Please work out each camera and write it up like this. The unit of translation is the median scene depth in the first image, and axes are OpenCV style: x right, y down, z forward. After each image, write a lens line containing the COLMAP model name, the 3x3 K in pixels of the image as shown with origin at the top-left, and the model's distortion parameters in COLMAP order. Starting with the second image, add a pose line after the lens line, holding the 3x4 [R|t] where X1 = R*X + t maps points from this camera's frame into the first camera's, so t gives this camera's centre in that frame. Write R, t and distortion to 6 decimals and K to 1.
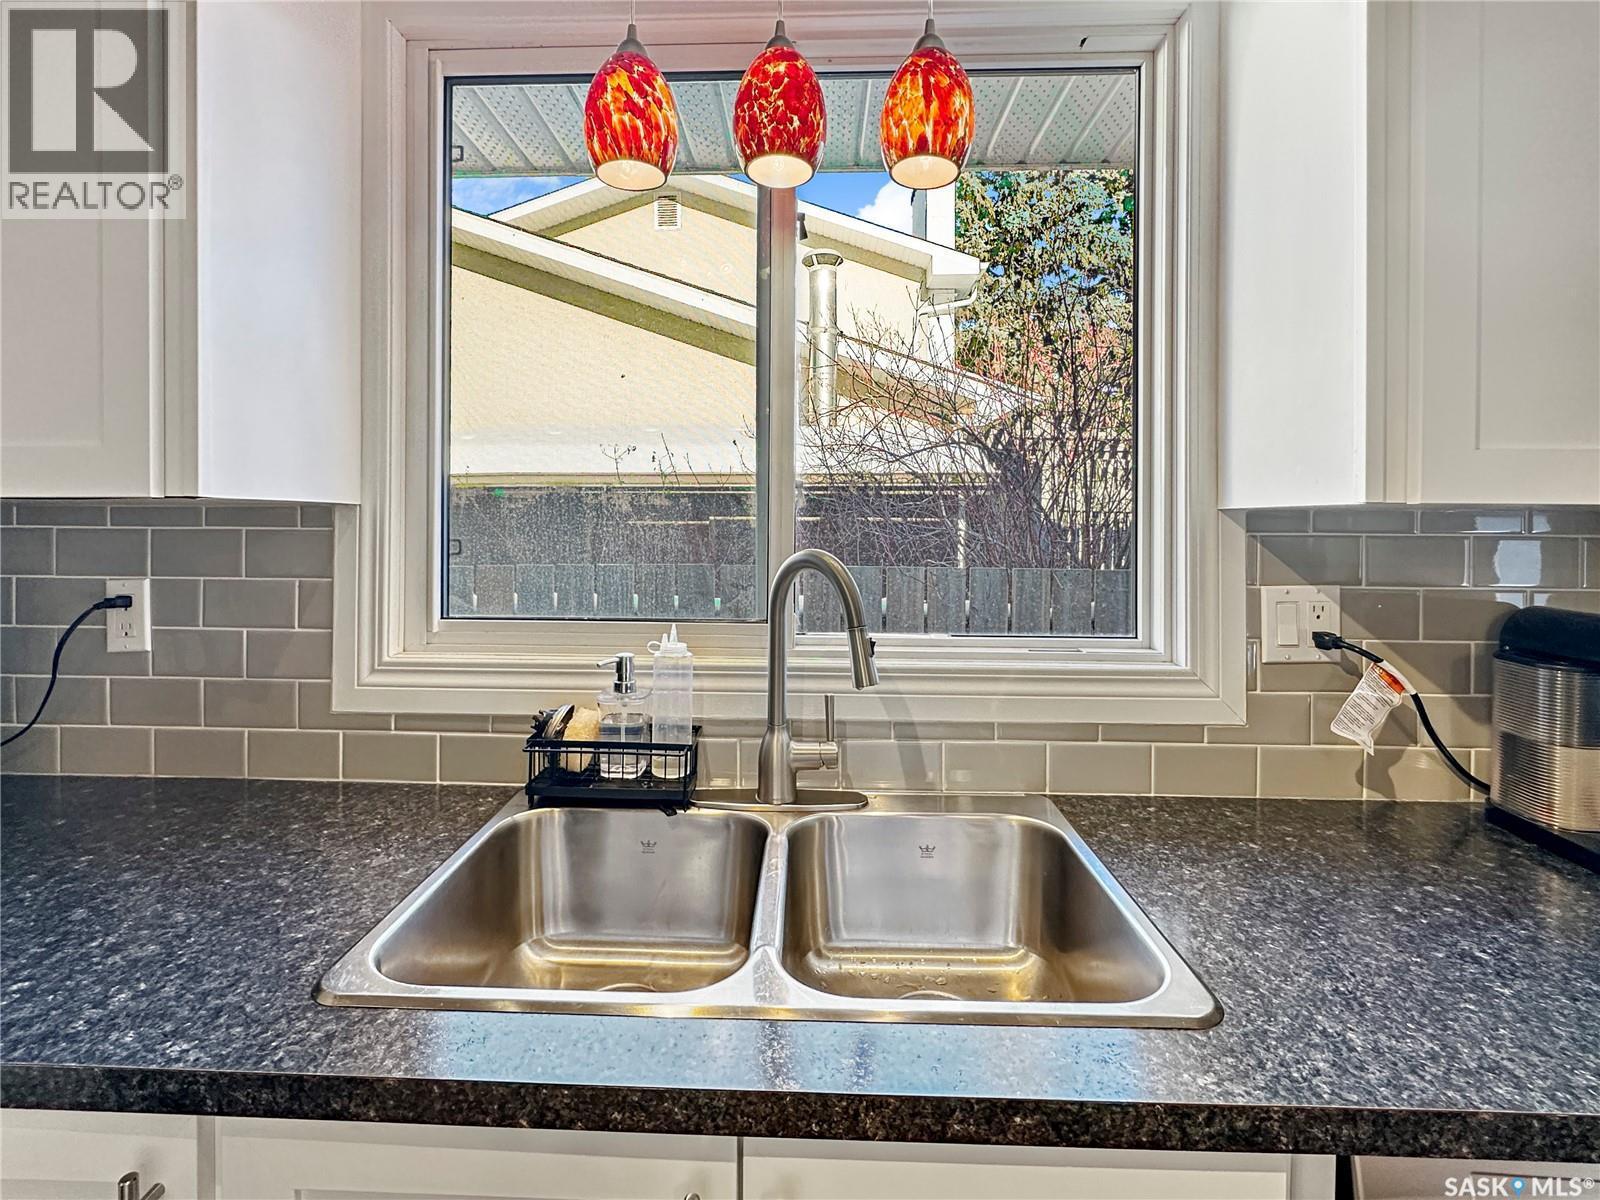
lens RADIAL K [[769.0, 0, 784.4], [0, 769.0, 526.2], [0, 0, 1]] dist [-0.000726, -0.000113]
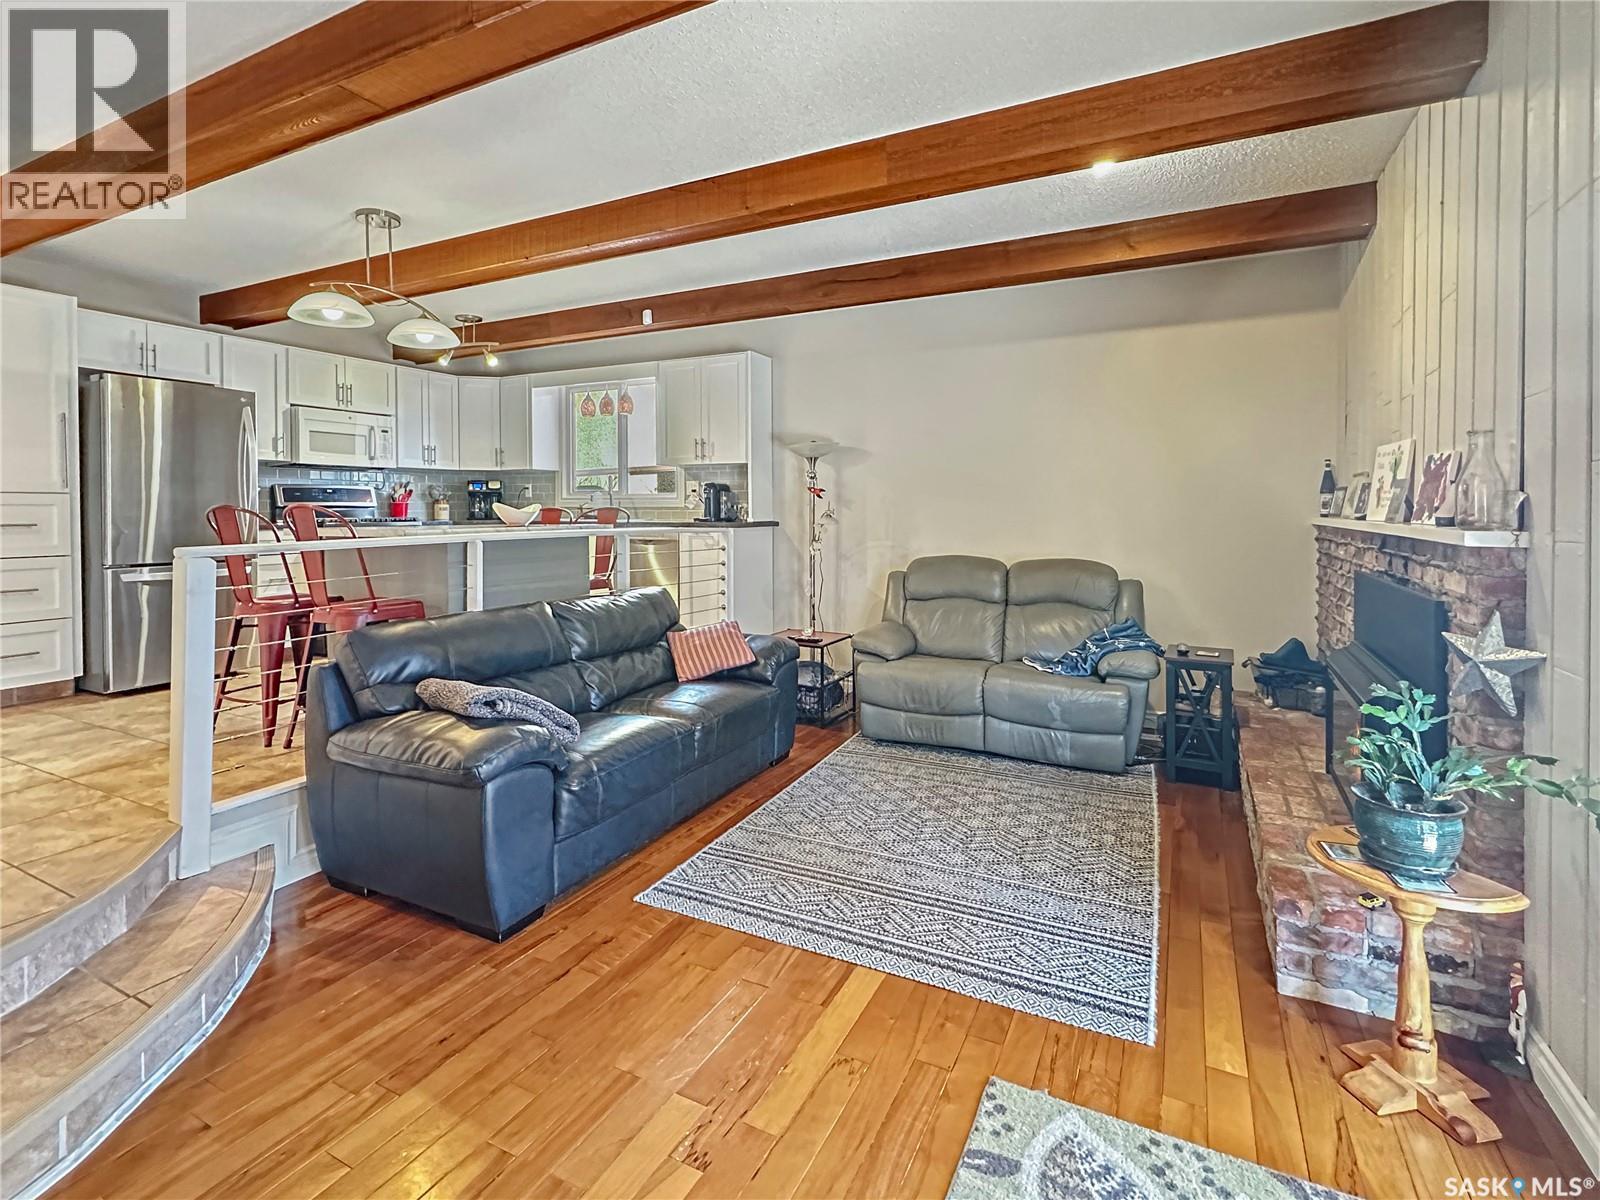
lens RADIAL K [[769.0, 0, 784.4], [0, 769.0, 526.2], [0, 0, 1]] dist [-0.000726, -0.000113]
pose [[0.907969, 0.006469, -0.418988, 3.512095], [-0.000459, 0.999896, 0.014445, 0.314440], [0.419038, -0.012923, 0.907877, -3.648263]]
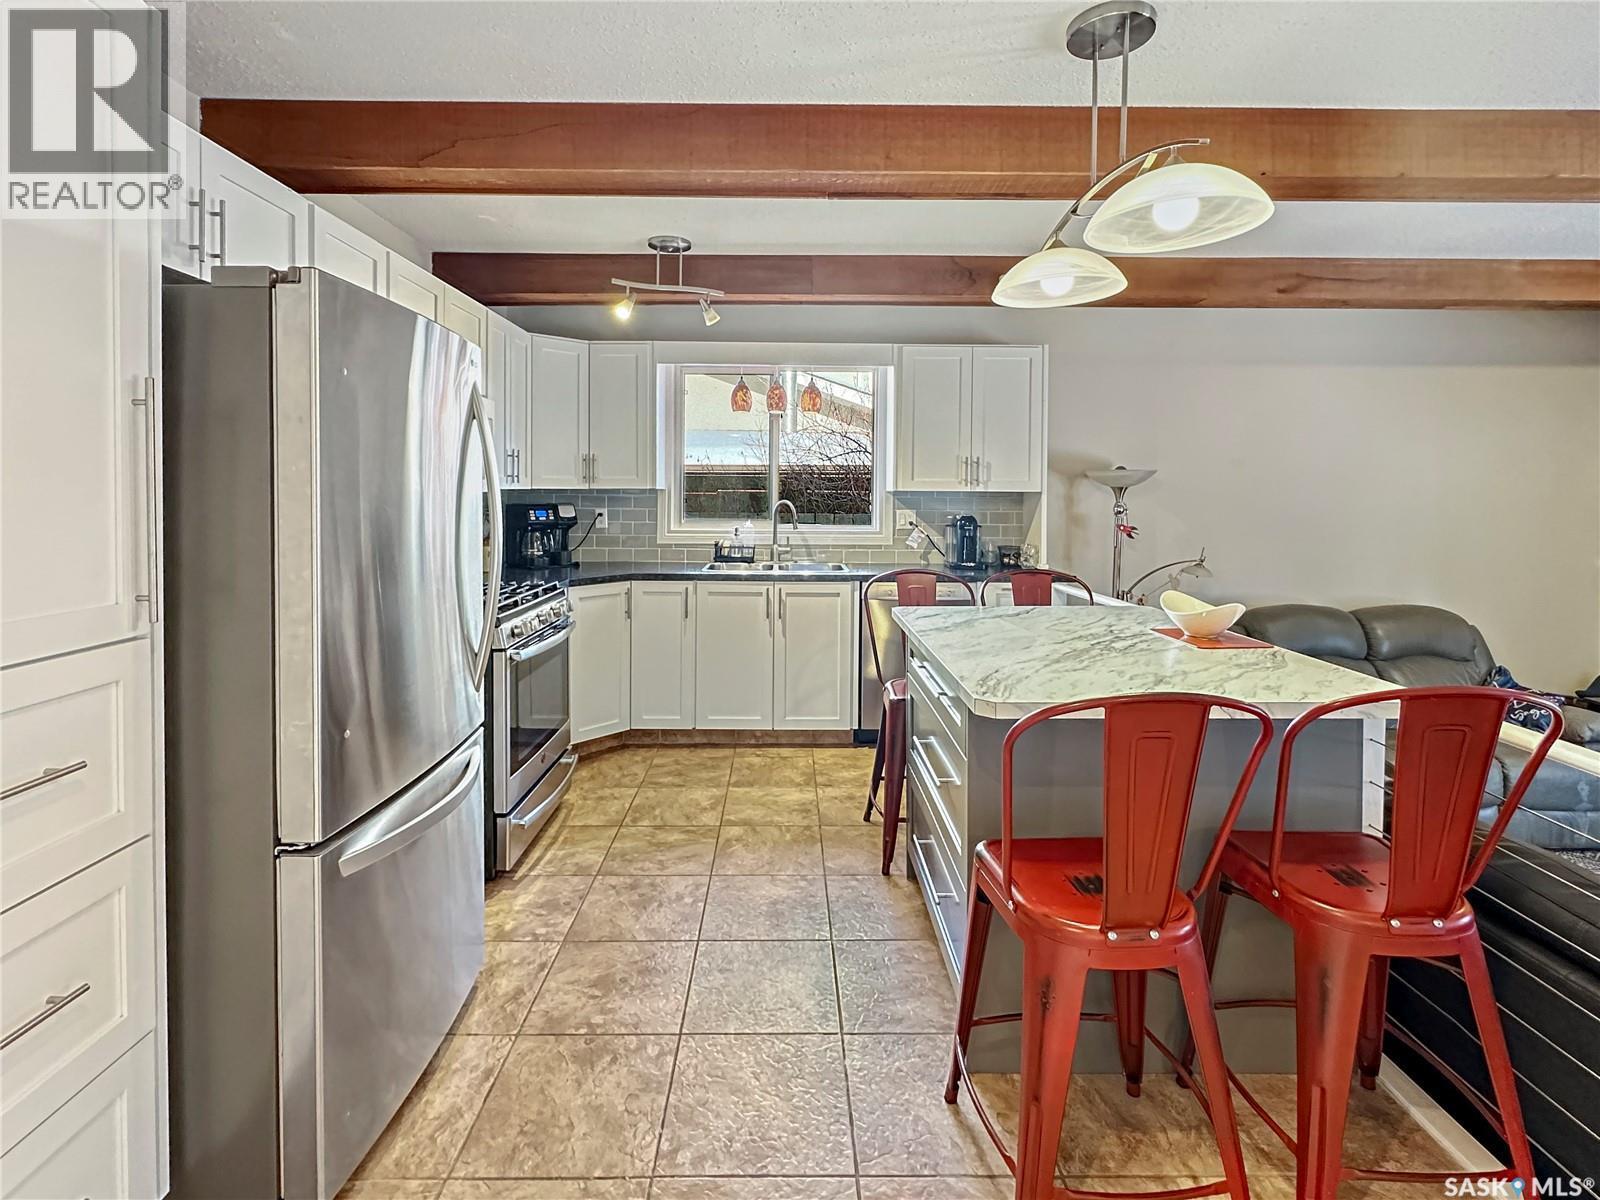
lens RADIAL K [[771.6, 0, 791.9], [0, 771.6, 508.1], [0, 0, 1]] dist [-0.001092, -0.000116]
pose [[0.998810, 0.000575, 0.048768, -0.115381], [-0.001260, 0.999901, 0.014011, 0.013202], [-0.048755, -0.014055, 0.998712, -2.959213]]
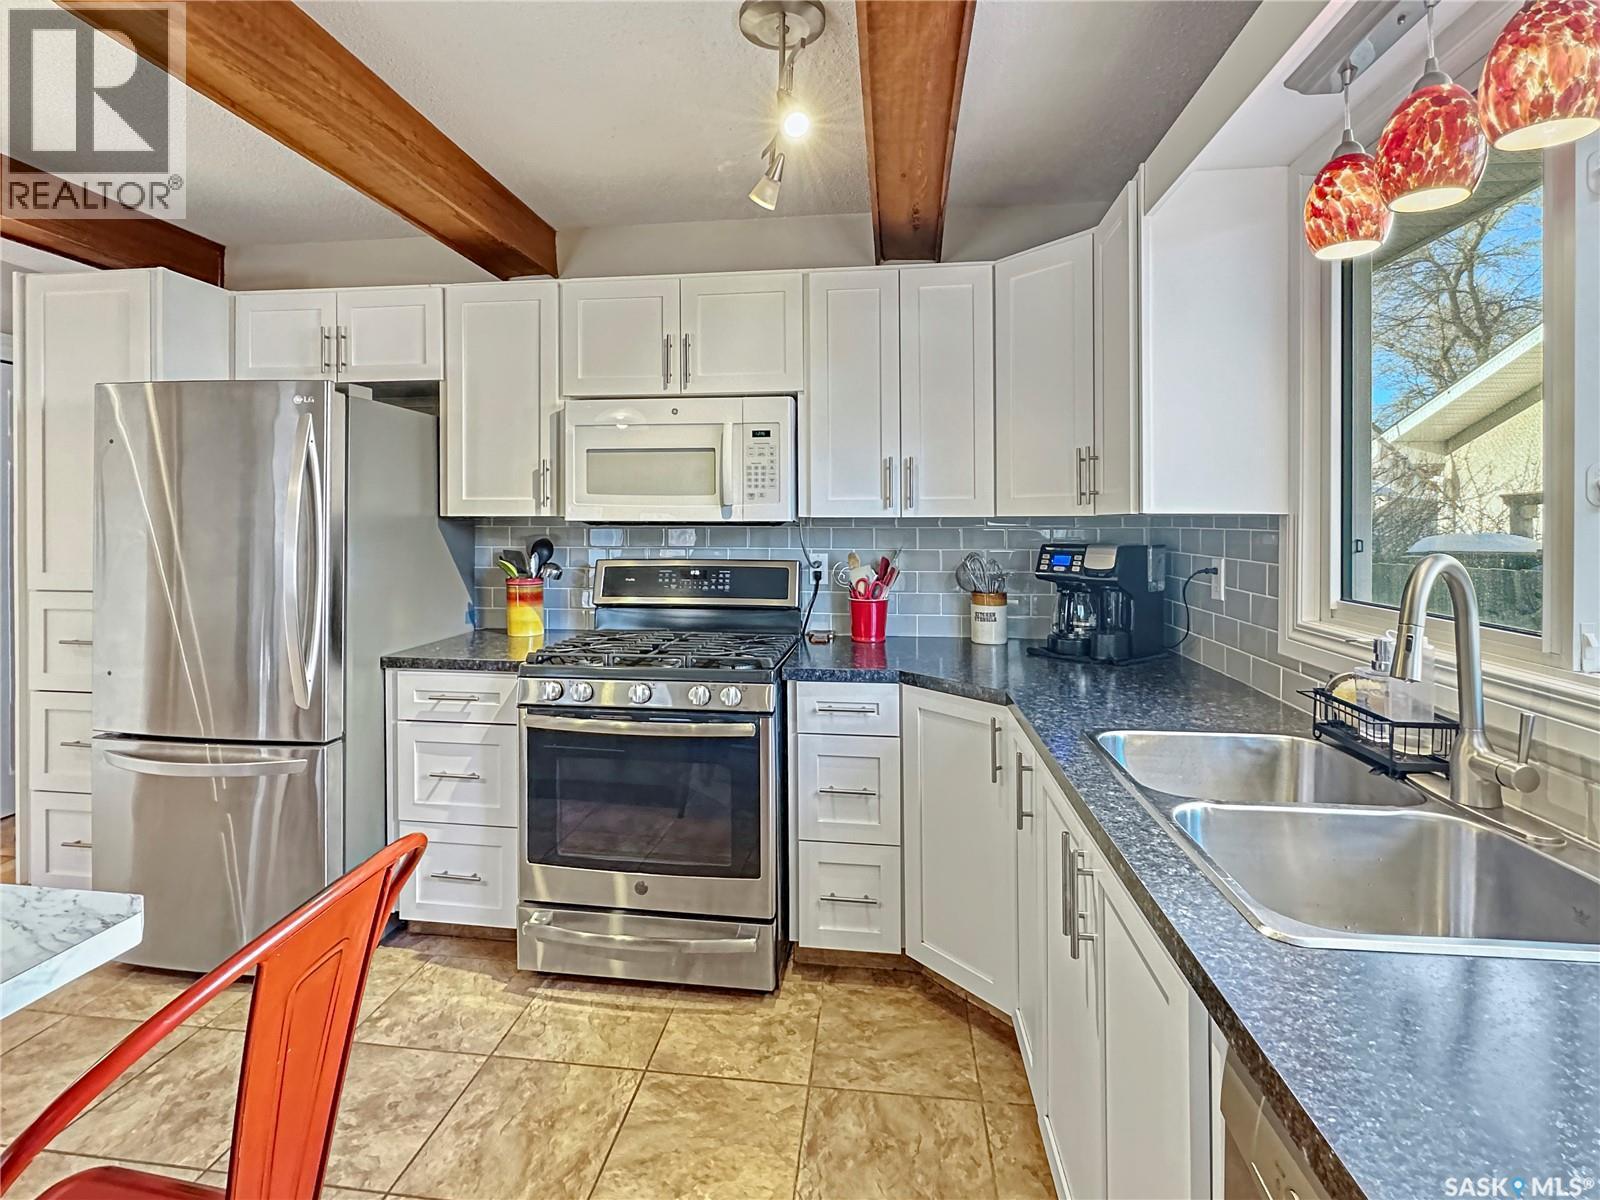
lens RADIAL K [[769.0, 0, 784.4], [0, 769.0, 526.2], [0, 0, 1]] dist [-0.000726, -0.000113]
pose [[-0.086378, 0.001250, -0.996262, 1.016323], [-0.010957, 0.999938, 0.002205, 0.002801], [0.996202, 0.011106, -0.086359, 0.176925]]
